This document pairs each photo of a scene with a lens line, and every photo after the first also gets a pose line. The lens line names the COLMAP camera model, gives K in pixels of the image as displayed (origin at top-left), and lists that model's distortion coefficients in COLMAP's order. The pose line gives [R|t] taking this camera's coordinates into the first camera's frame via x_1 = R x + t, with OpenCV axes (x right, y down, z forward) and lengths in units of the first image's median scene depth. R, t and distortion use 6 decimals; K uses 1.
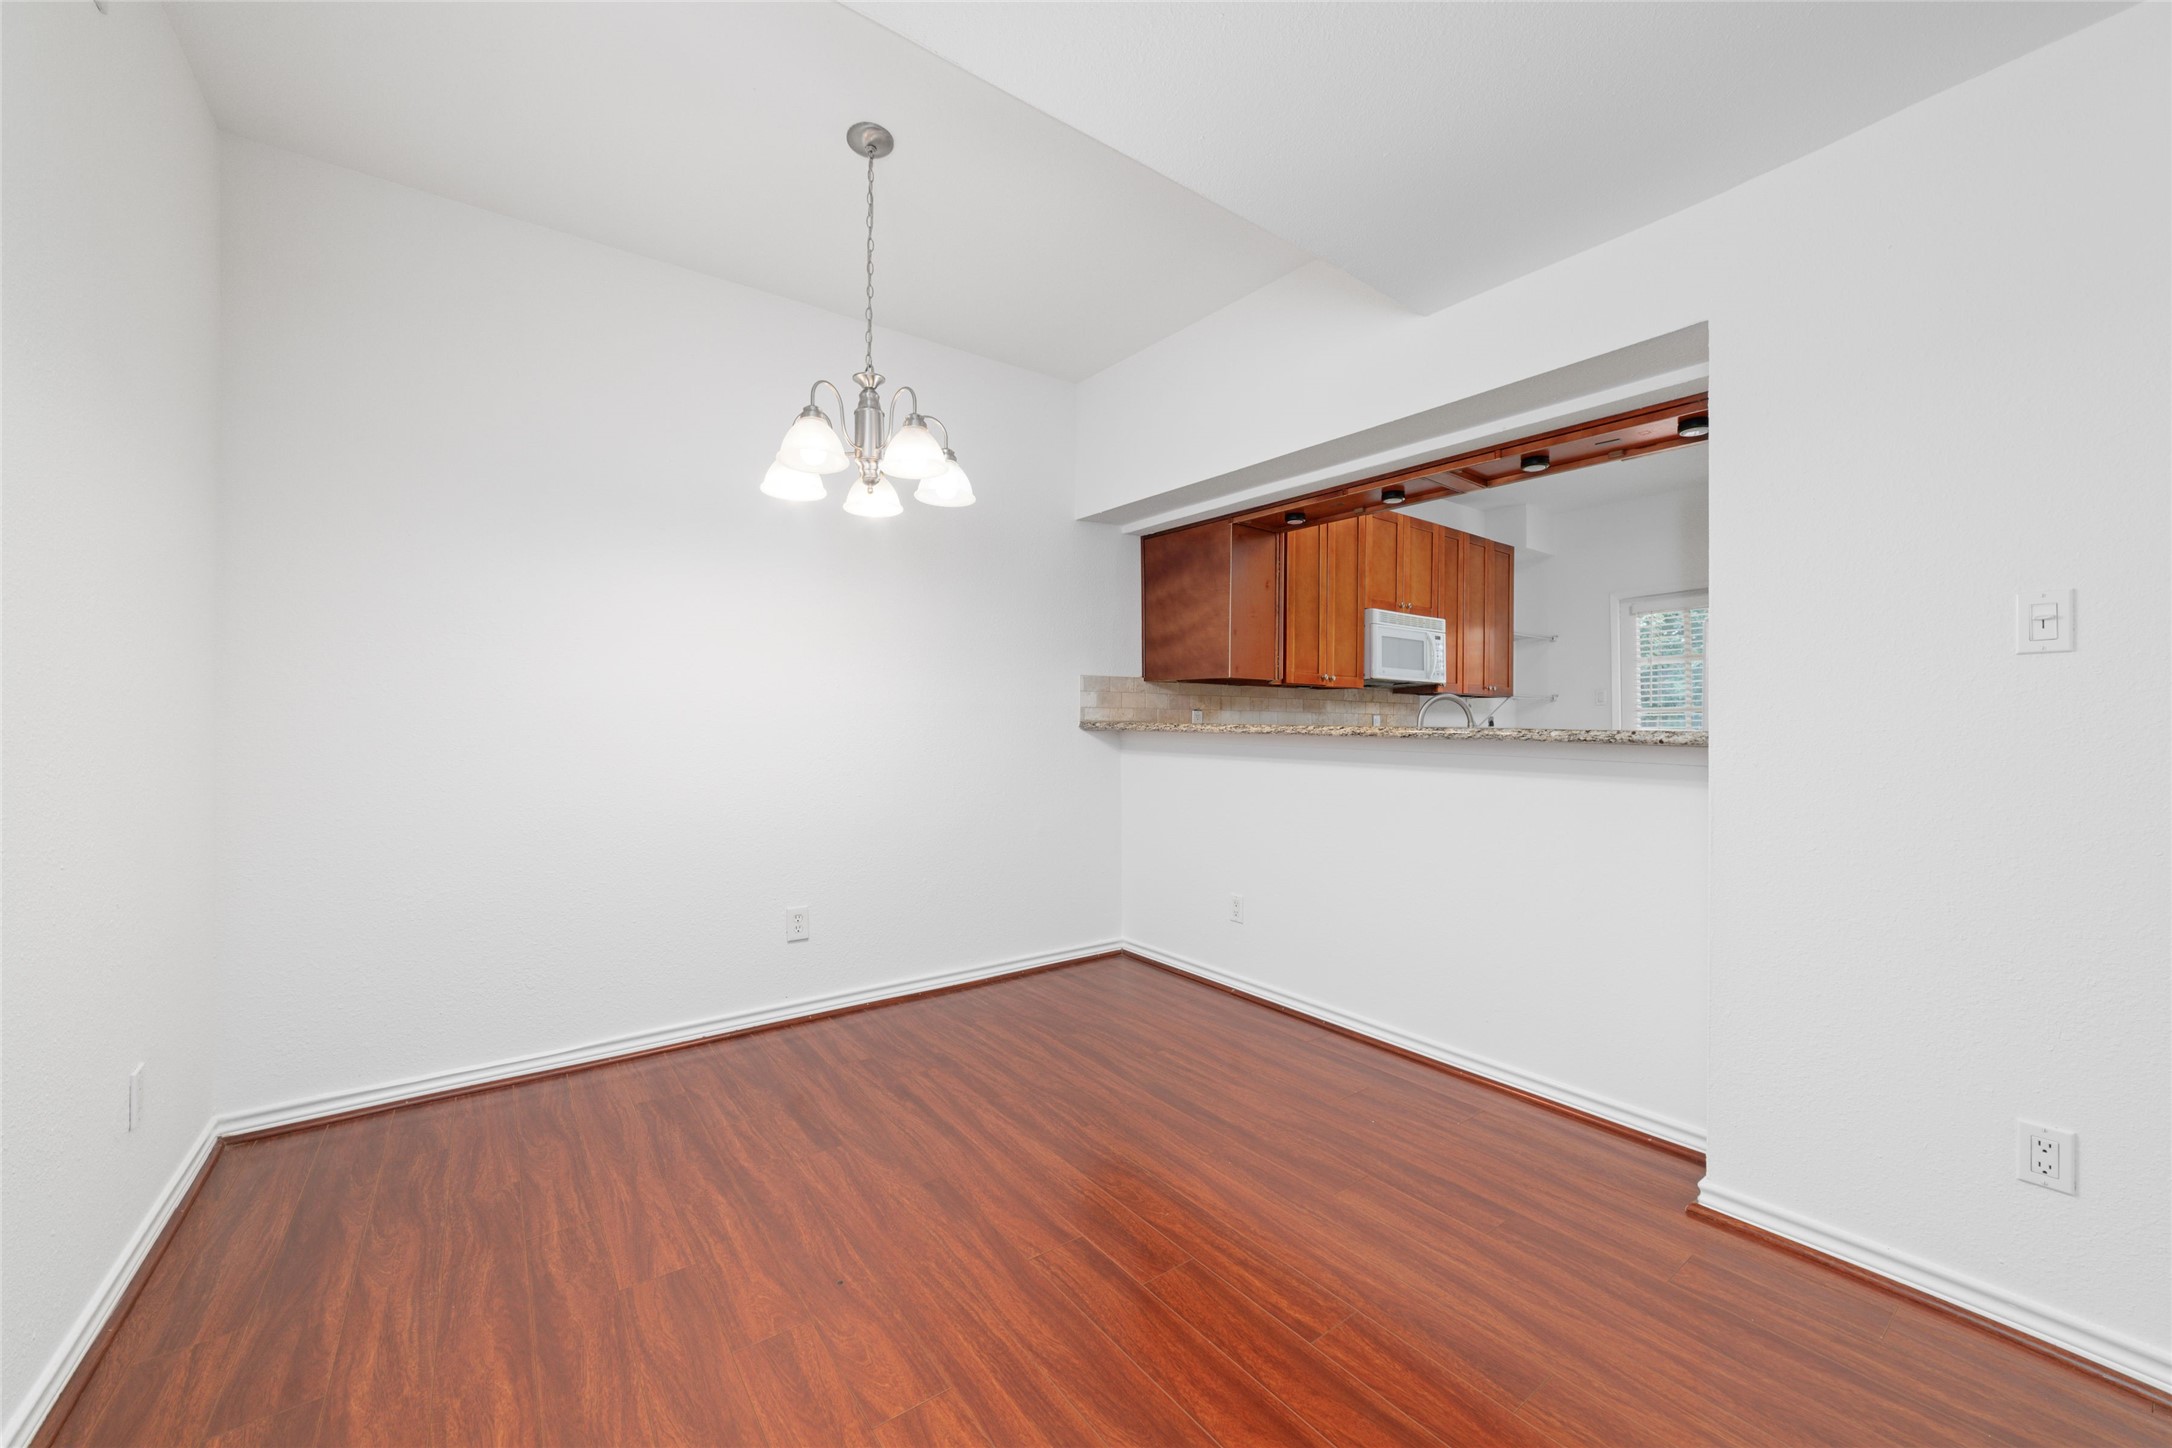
lens RADIAL K [[831.1, 0, 1090.4], [0, 831.1, 726.6], [0, 0, 1]] dist [-0.026517, 0.008201]
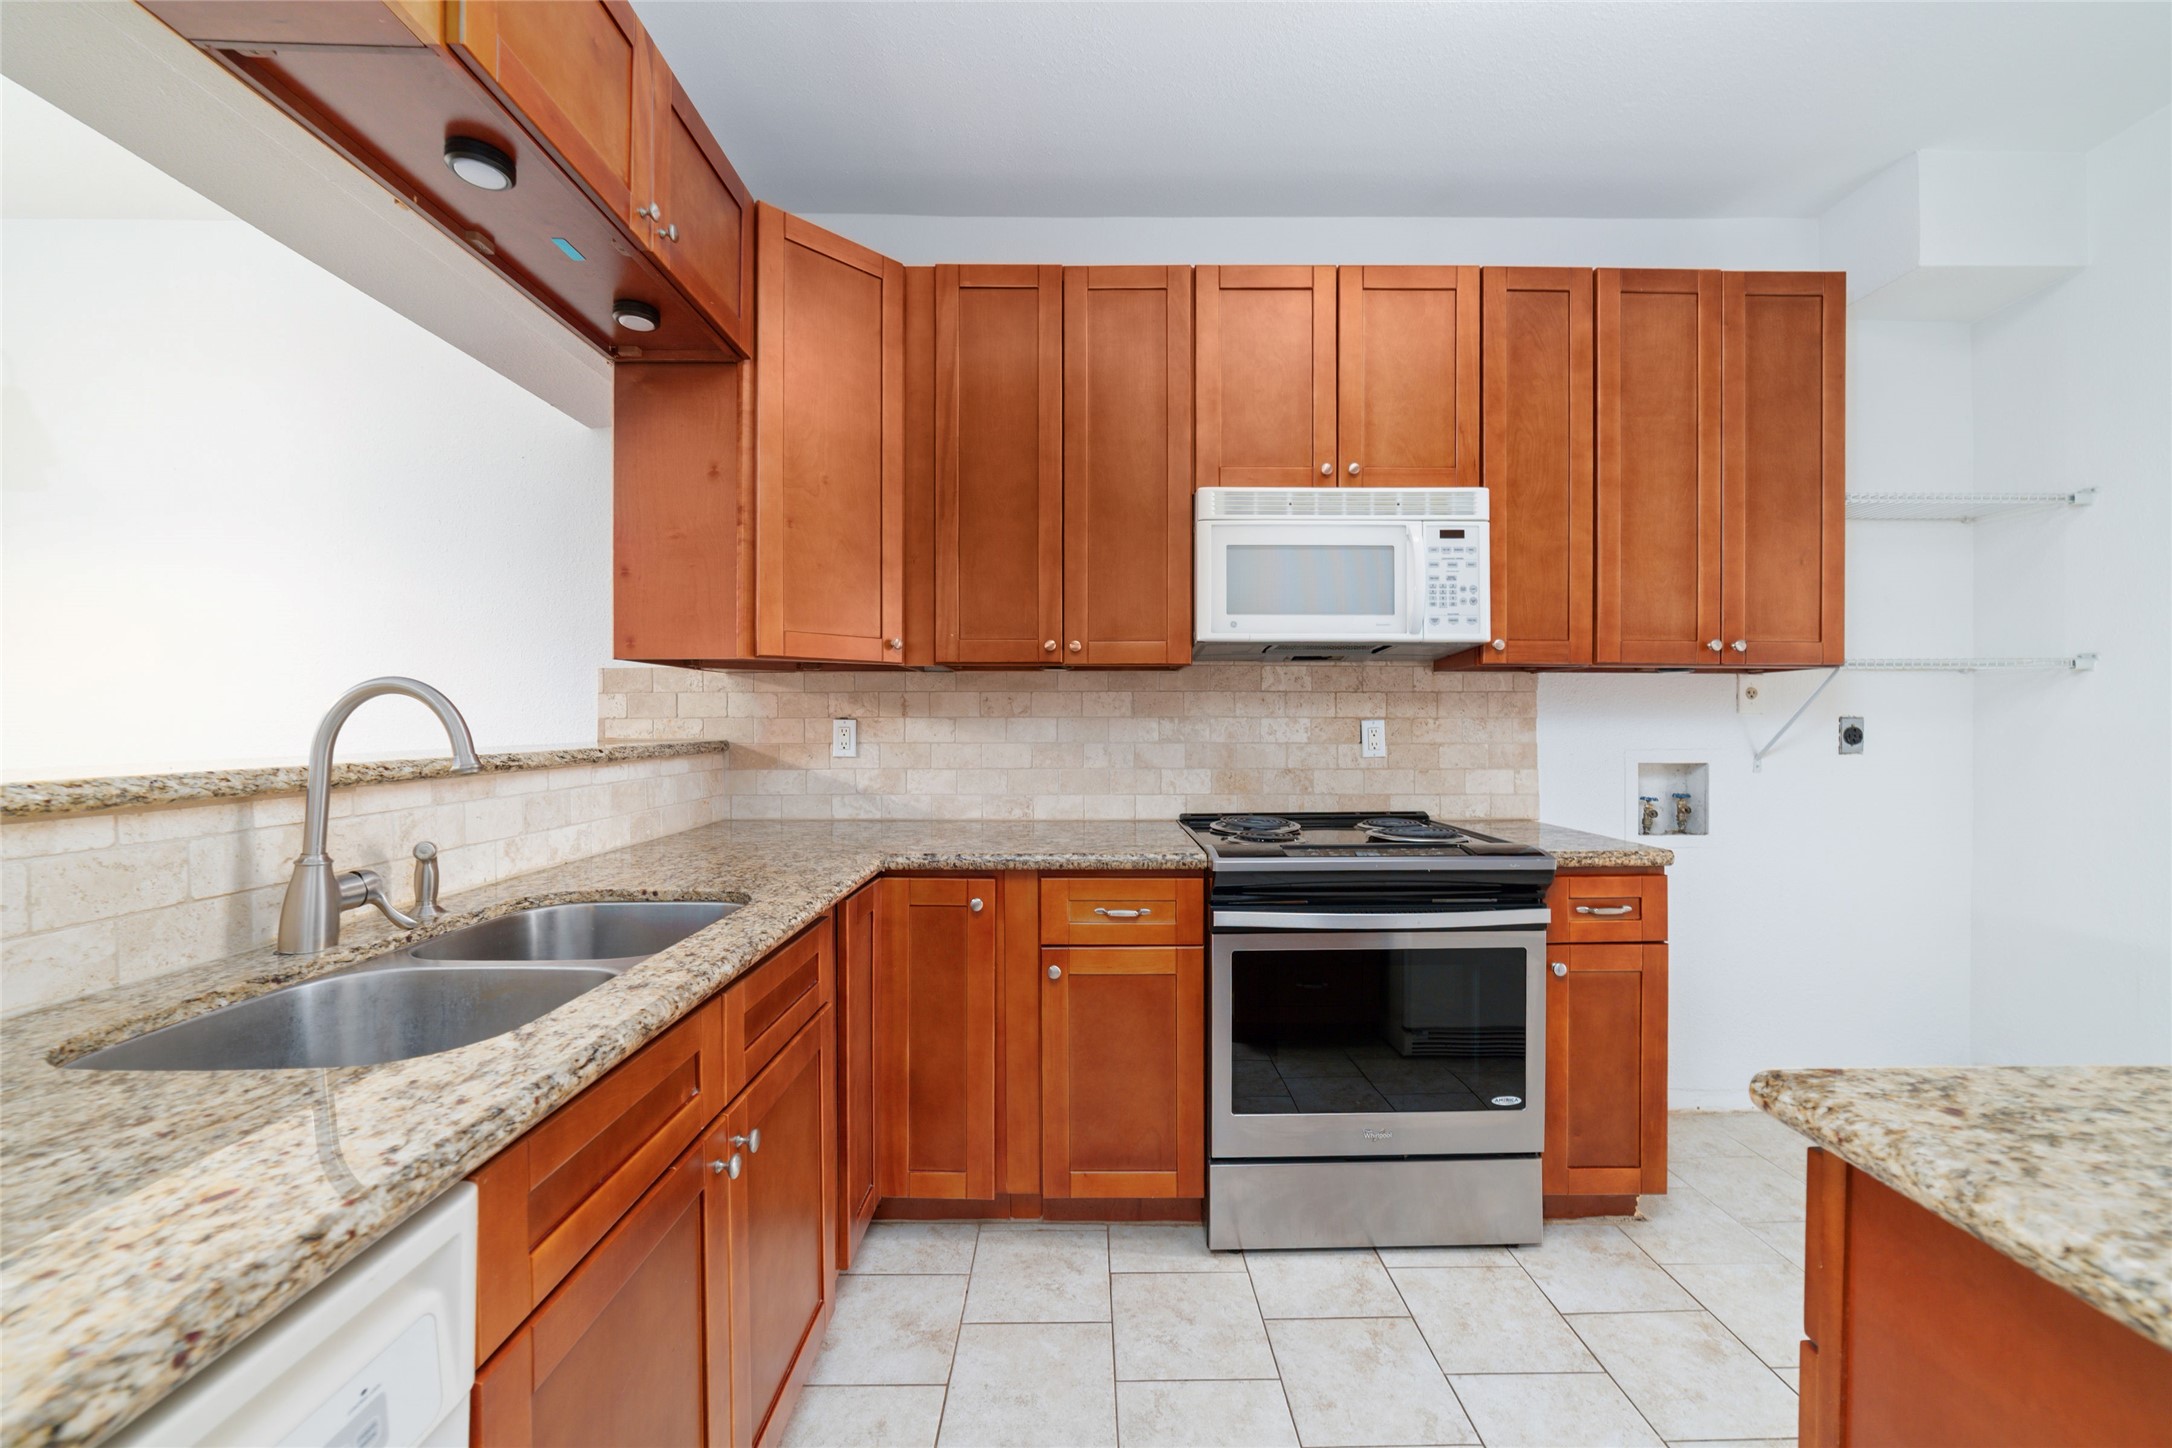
lens RADIAL K [[843.2, 0, 1087.5], [0, 843.2, 730.4], [0, 0, 1]] dist [-0.012337, 0.000234]
pose [[0.797905, -0.005451, -0.602758, 0.664630], [0.004478, 0.999985, -0.003116, -0.009963], [0.602766, -0.000213, 0.797918, 0.692404]]
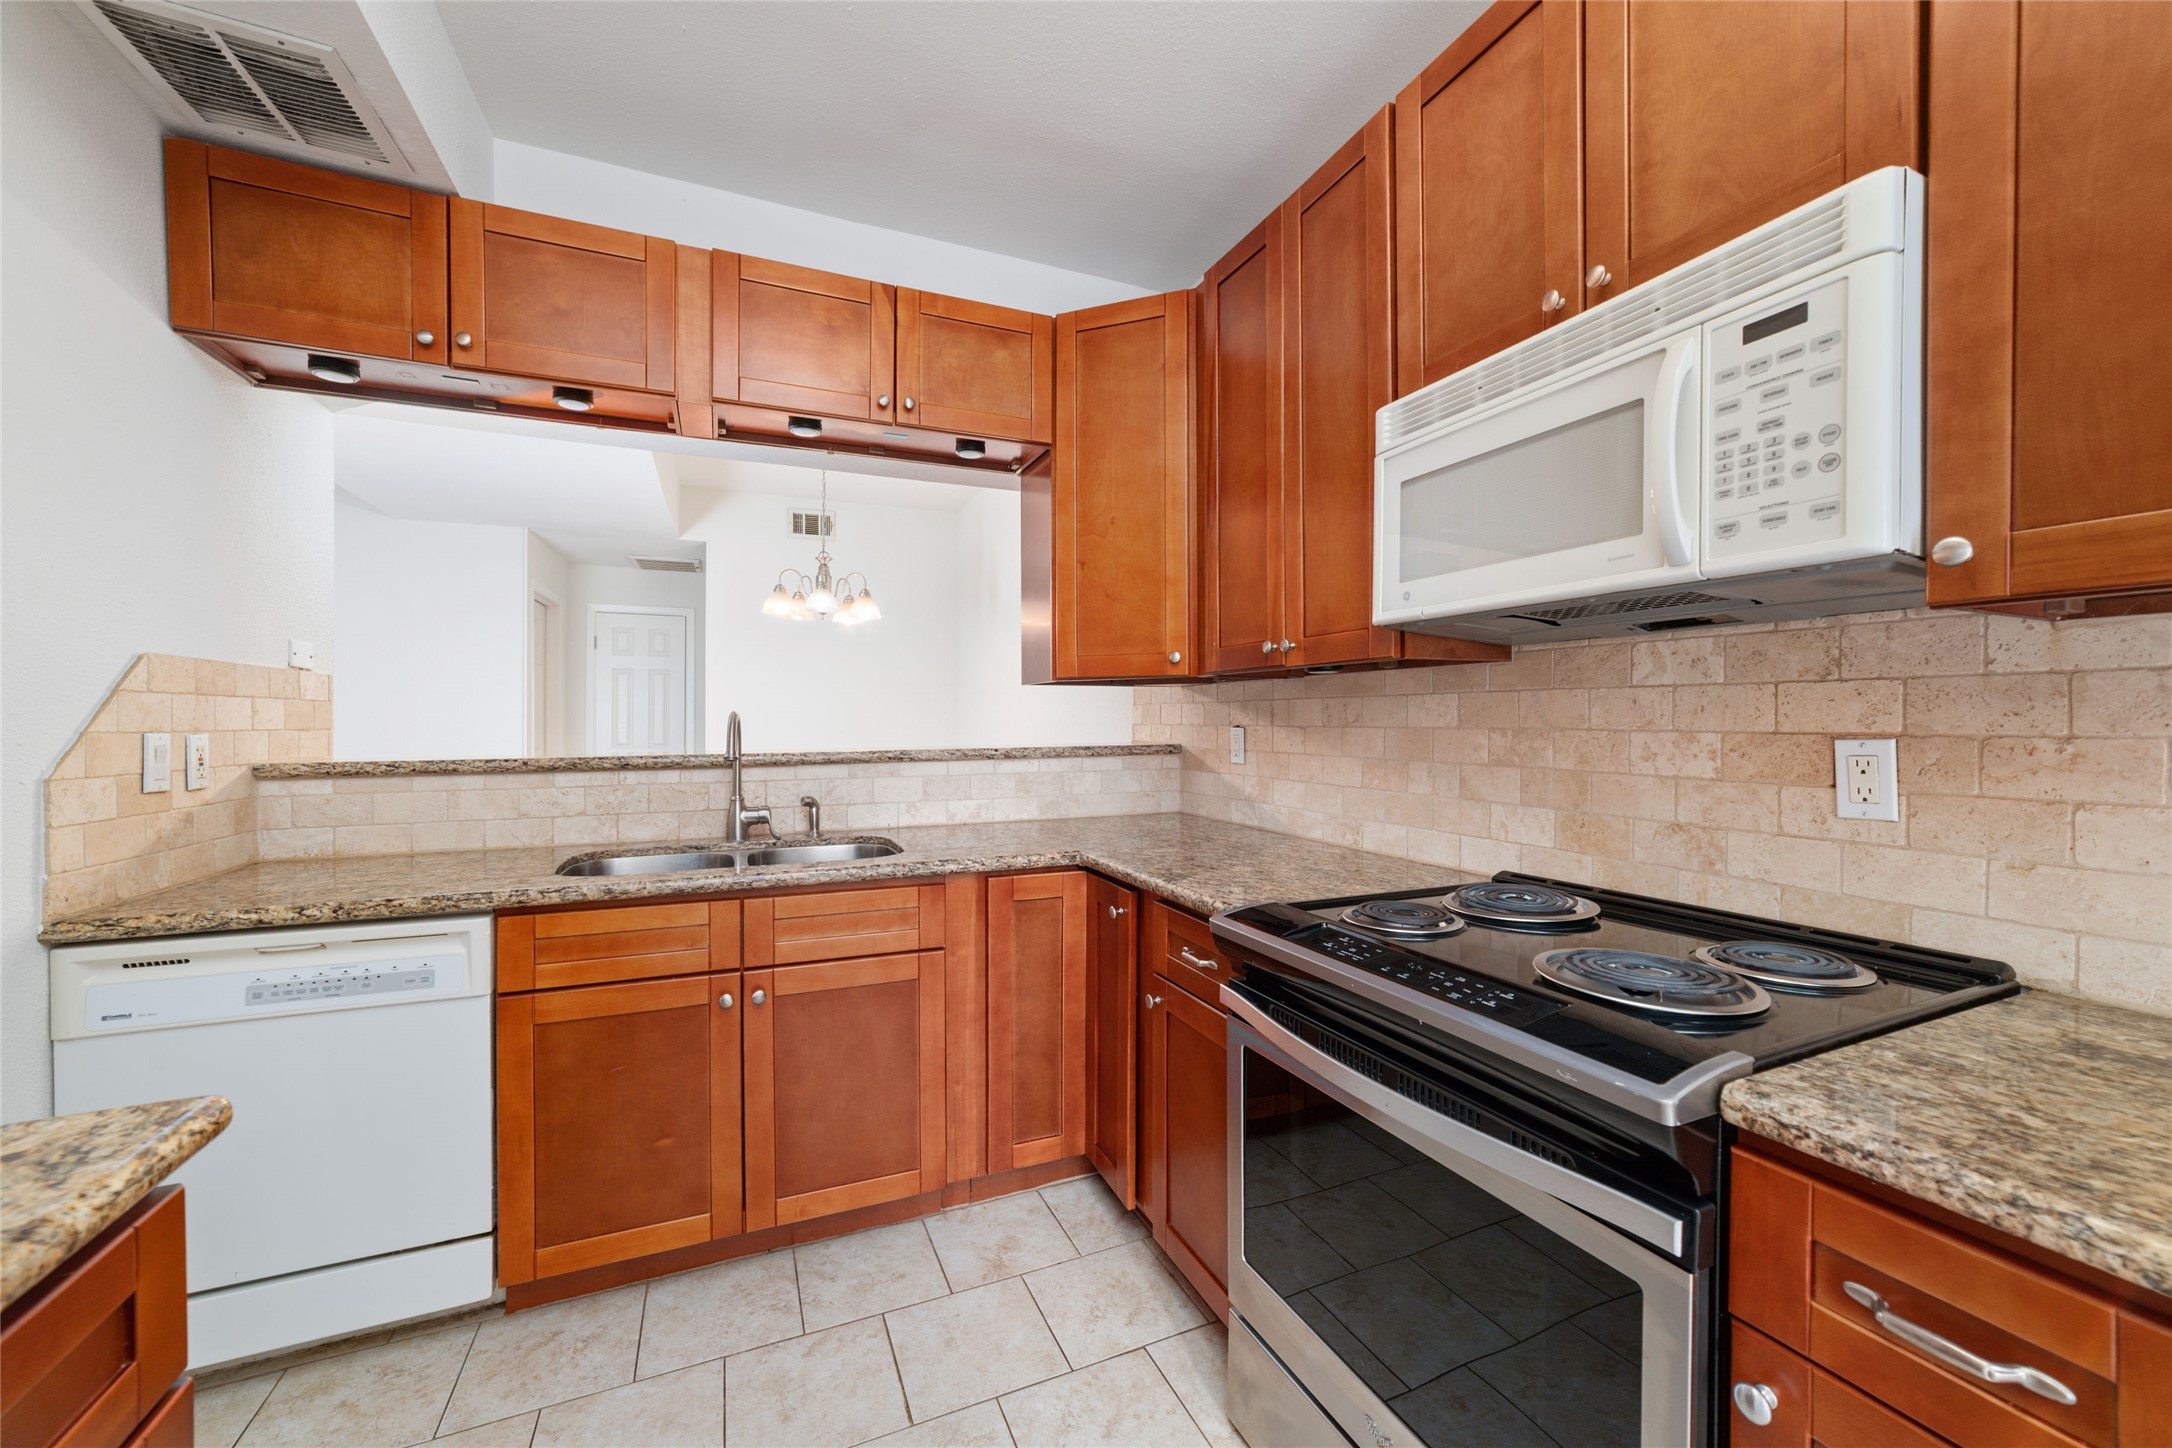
lens RADIAL K [[831.1, 0, 1090.4], [0, 831.1, 726.6], [0, 0, 1]] dist [-0.026517, 0.008201]
pose [[-0.235181, -0.001327, -0.971951, 0.795261], [-0.008418, 0.999964, 0.000672, -0.021065], [0.971915, 0.008339, -0.235184, 1.126279]]
